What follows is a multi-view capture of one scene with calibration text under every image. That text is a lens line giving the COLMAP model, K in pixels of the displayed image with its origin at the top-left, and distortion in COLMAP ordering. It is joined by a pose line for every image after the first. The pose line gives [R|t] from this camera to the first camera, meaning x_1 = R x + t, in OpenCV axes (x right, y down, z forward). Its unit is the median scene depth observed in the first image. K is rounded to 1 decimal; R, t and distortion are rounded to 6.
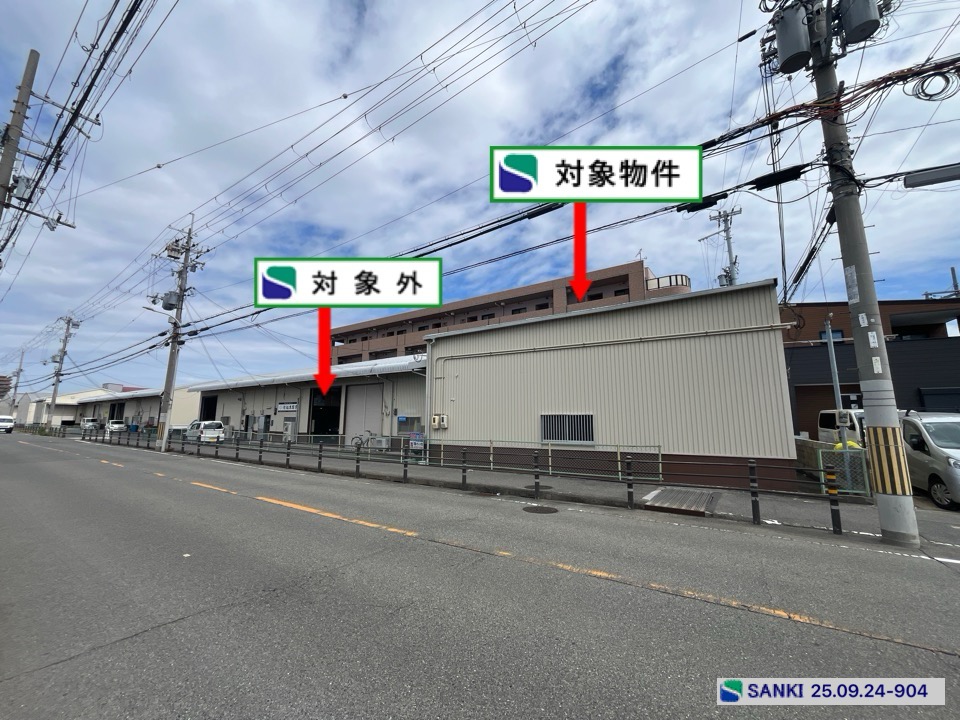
lens RADIAL K [[389.4, 0, 478.9], [0, 389.4, 361.6], [0, 0, 1]] dist [0.000567, 0.000032]
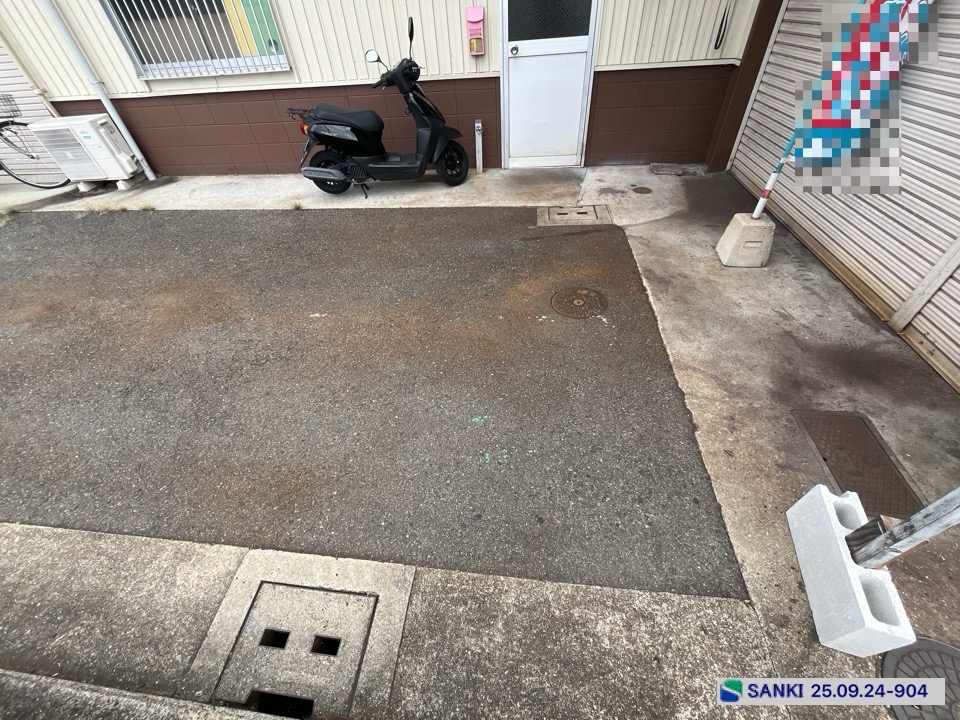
lens RADIAL K [[390.6, 0, 477.0], [0, 390.6, 360.4], [0, 0, 1]] dist [-0.001575, -0.000226]
pose [[0.879334, -0.362419, 0.308909, -0.172108], [-0.006984, 0.638802, 0.769339, 0.123902], [-0.476155, -0.678663, 0.559189, 0.715848]]
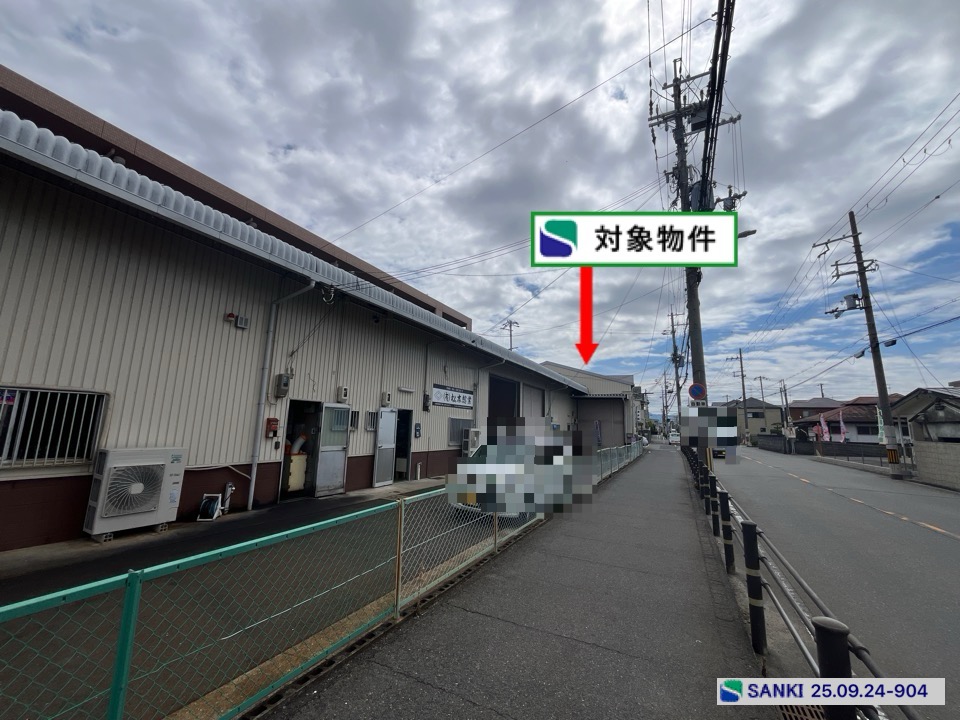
lens RADIAL K [[390.6, 0, 477.0], [0, 390.6, 360.4], [0, 0, 1]] dist [-0.001575, -0.000226]
pose [[-0.144453, 0.156537, 0.977051, -1.276605], [-0.180296, 0.966715, -0.181537, 0.203764], [-0.972948, -0.202382, -0.111422, 1.360740]]
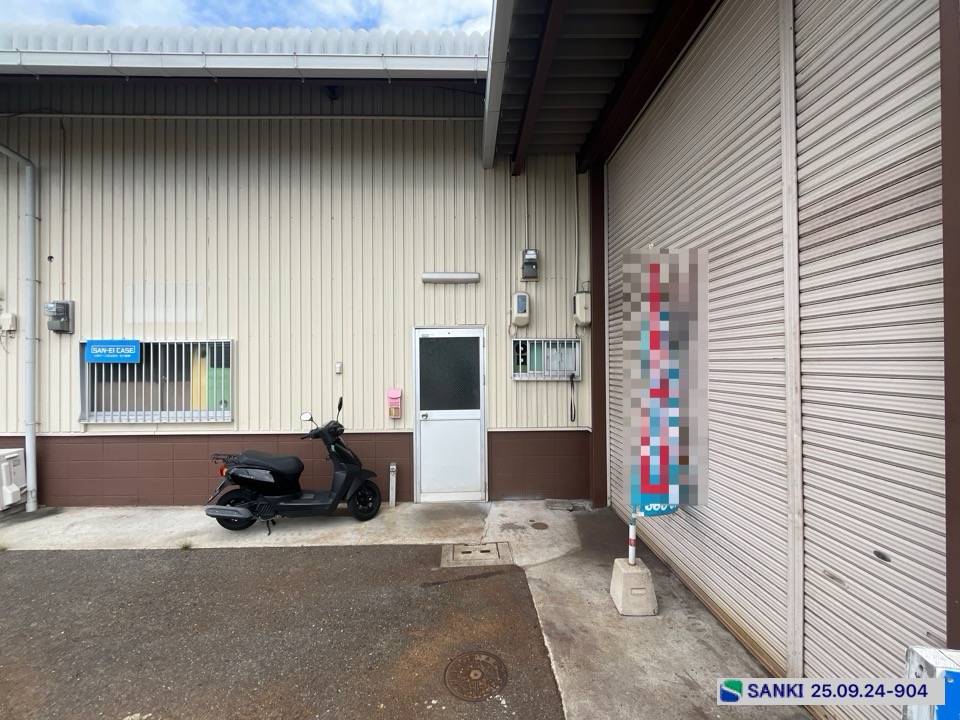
lens RADIAL K [[390.6, 0, 477.0], [0, 390.6, 360.4], [0, 0, 1]] dist [-0.001575, -0.000226]
pose [[0.799640, -0.008461, 0.600420, -0.163973], [-0.079670, 0.989566, 0.120050, 0.109722], [-0.595170, -0.143833, 0.790623, 0.709751]]
